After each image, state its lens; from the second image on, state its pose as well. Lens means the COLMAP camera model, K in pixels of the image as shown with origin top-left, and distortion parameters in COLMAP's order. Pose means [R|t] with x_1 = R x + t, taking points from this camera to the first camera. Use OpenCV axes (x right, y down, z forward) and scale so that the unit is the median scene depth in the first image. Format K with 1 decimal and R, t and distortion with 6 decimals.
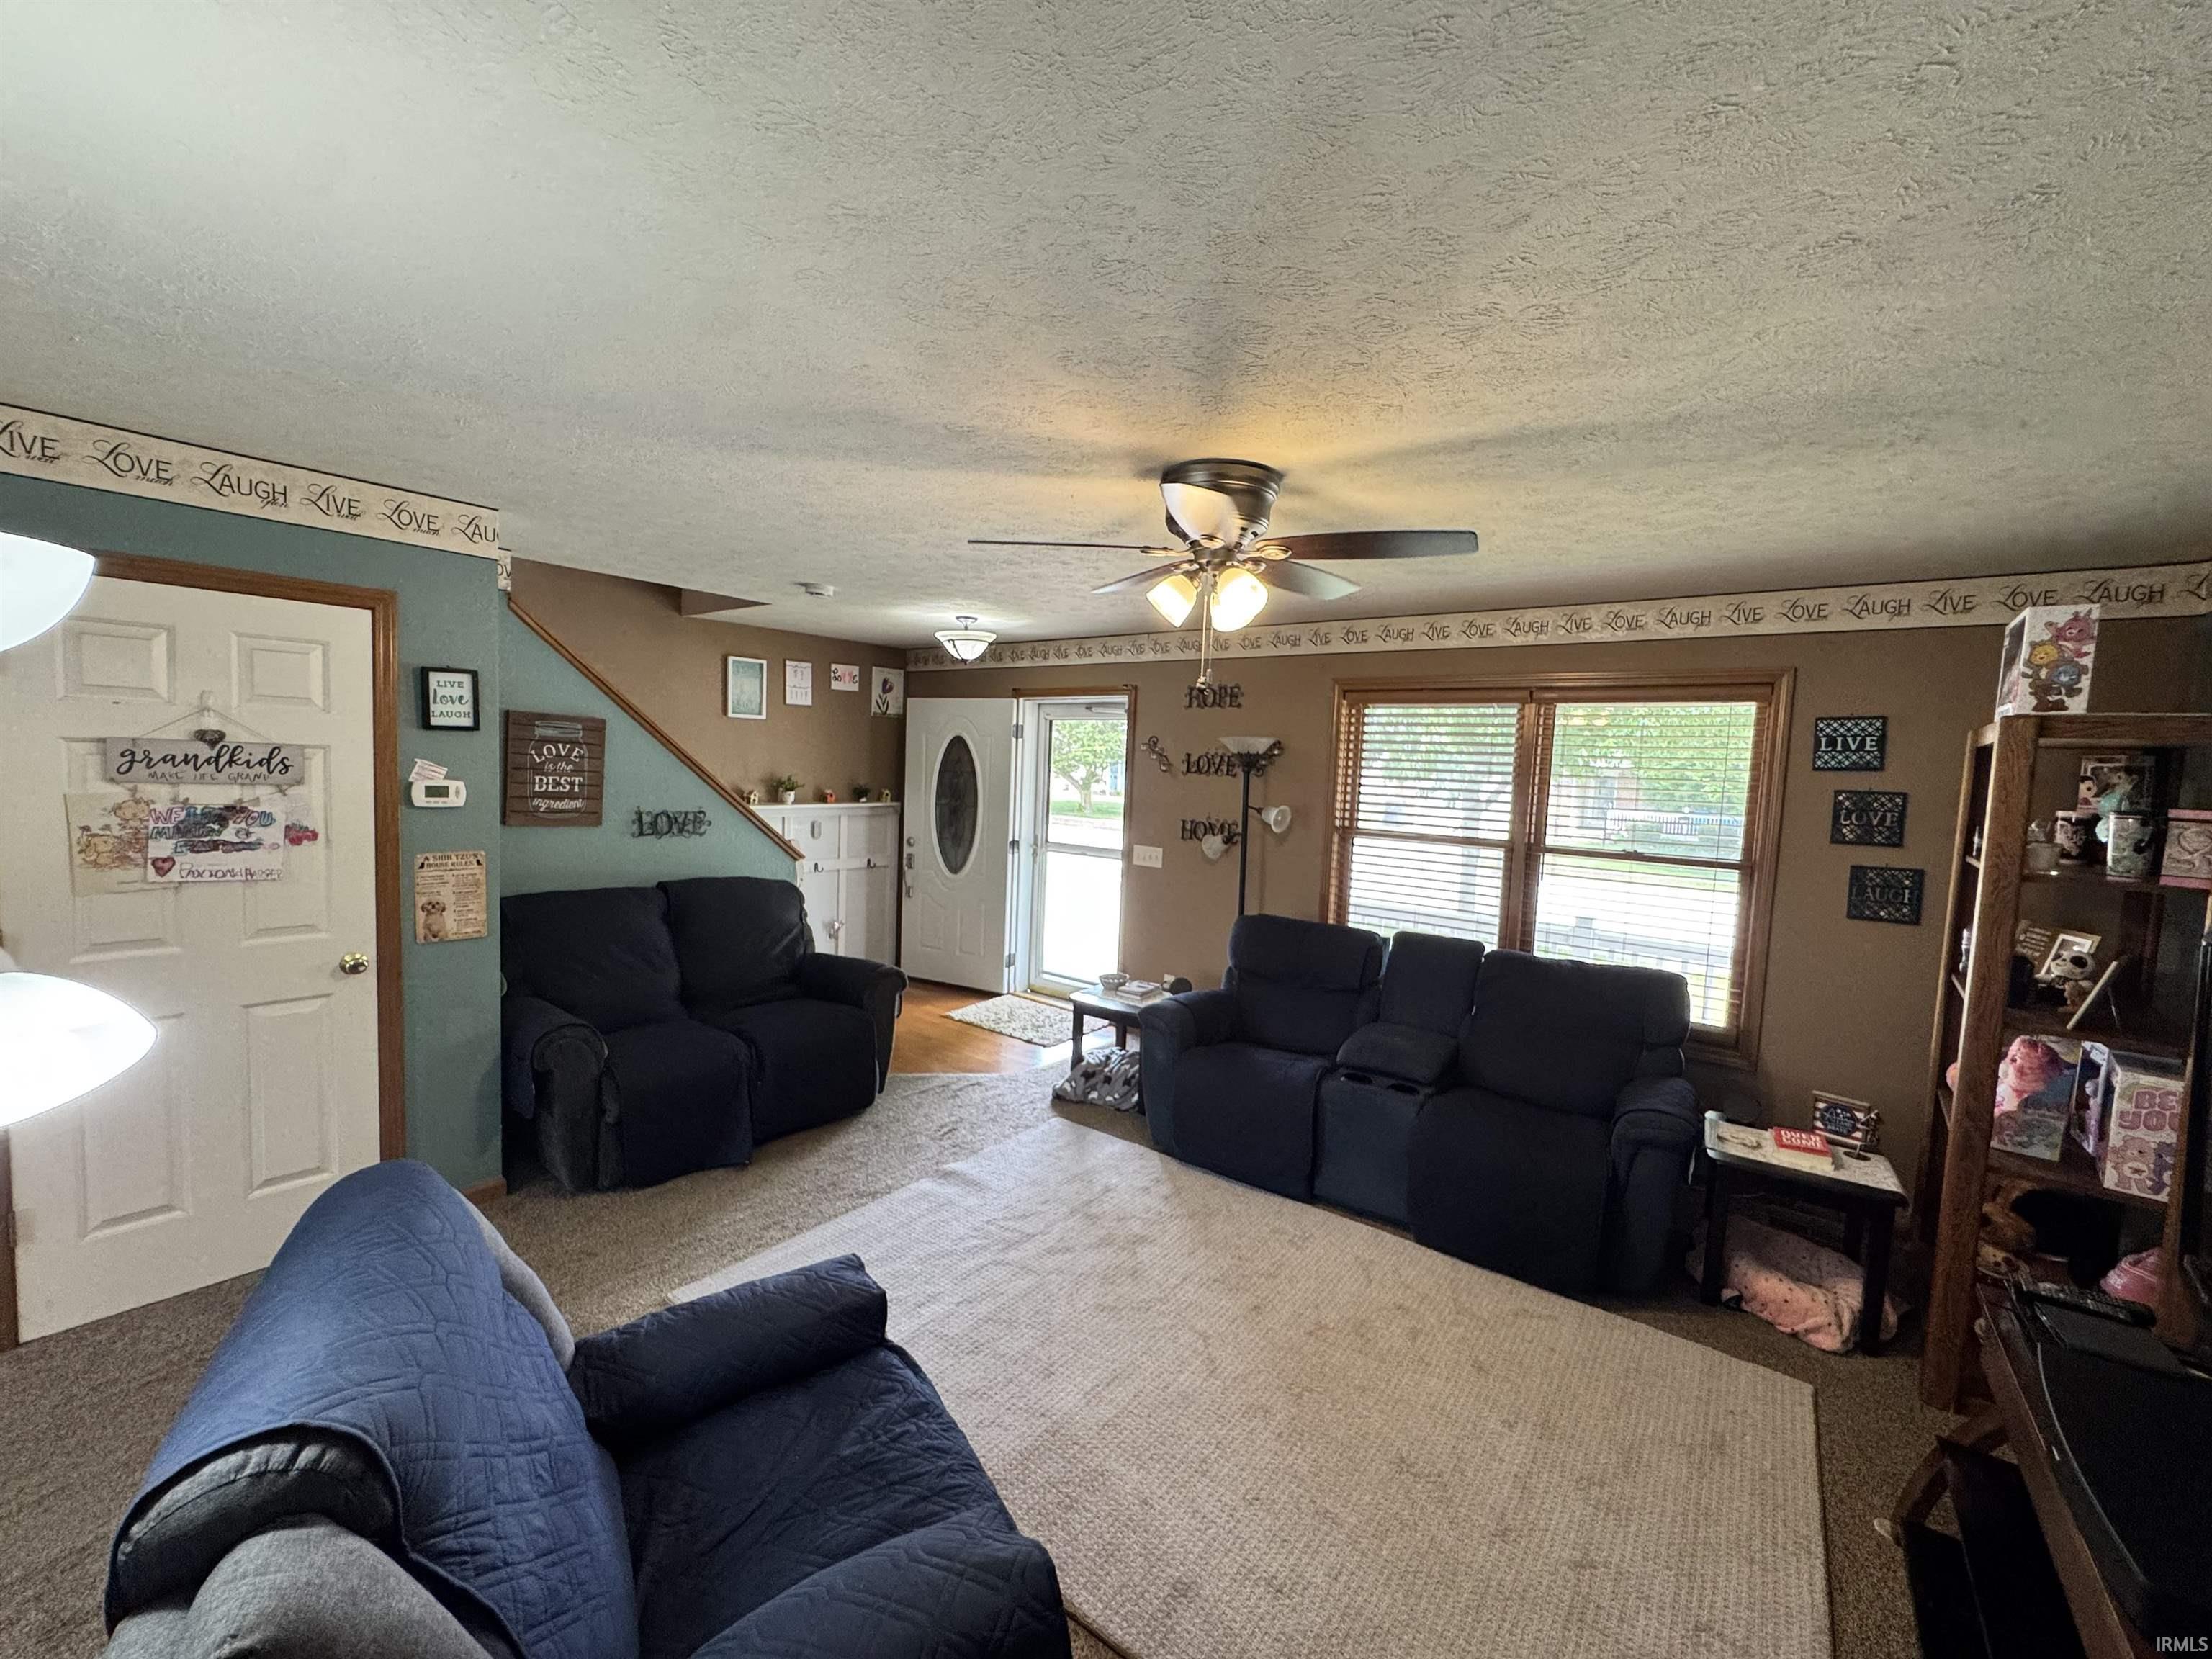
lens RADIAL K [[894.3, 0, 1108.6], [0, 894.3, 826.2], [0, 0, 1]] dist [-0.009206, 0.003627]
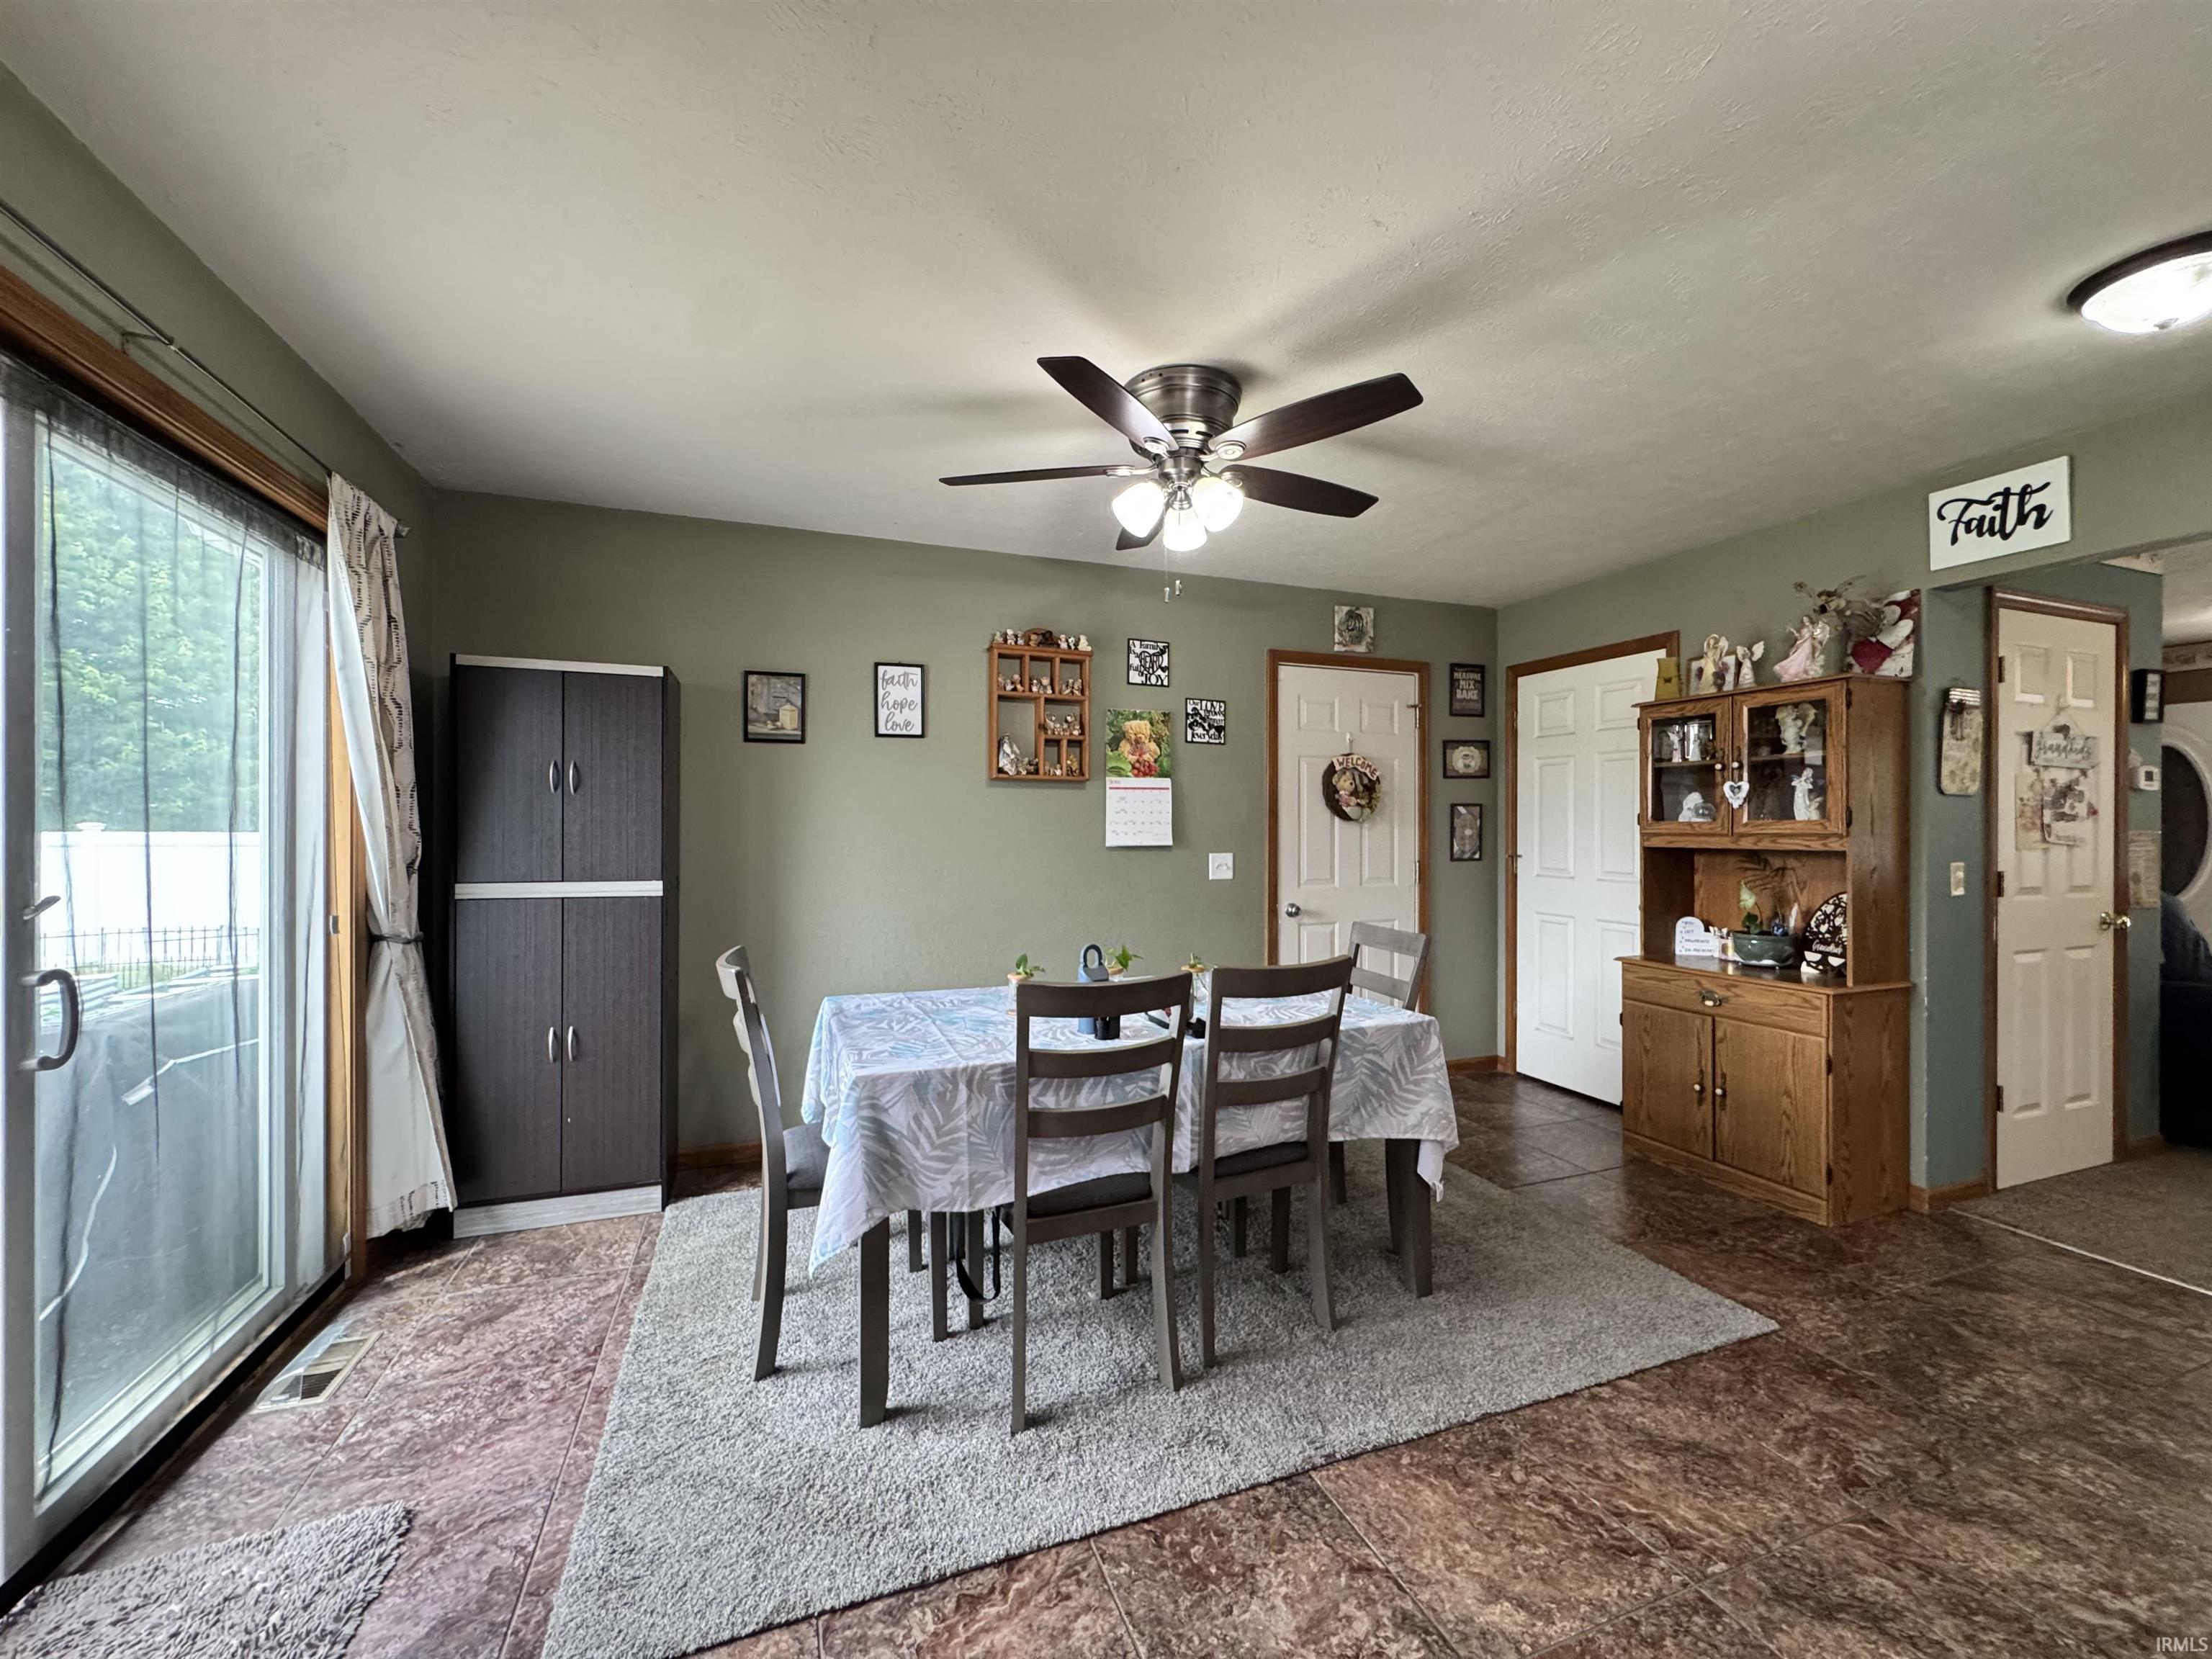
lens RADIAL K [[894.3, 0, 1118.5], [0, 894.3, 842.0], [0, 0, 1]] dist [-0.009206, 0.003627]
pose [[0.857581, -0.053712, -0.511537, -1.481155], [0.008686, 0.995903, -0.090009, 0.156870], [0.514276, 0.072747, 0.854534, -0.755174]]
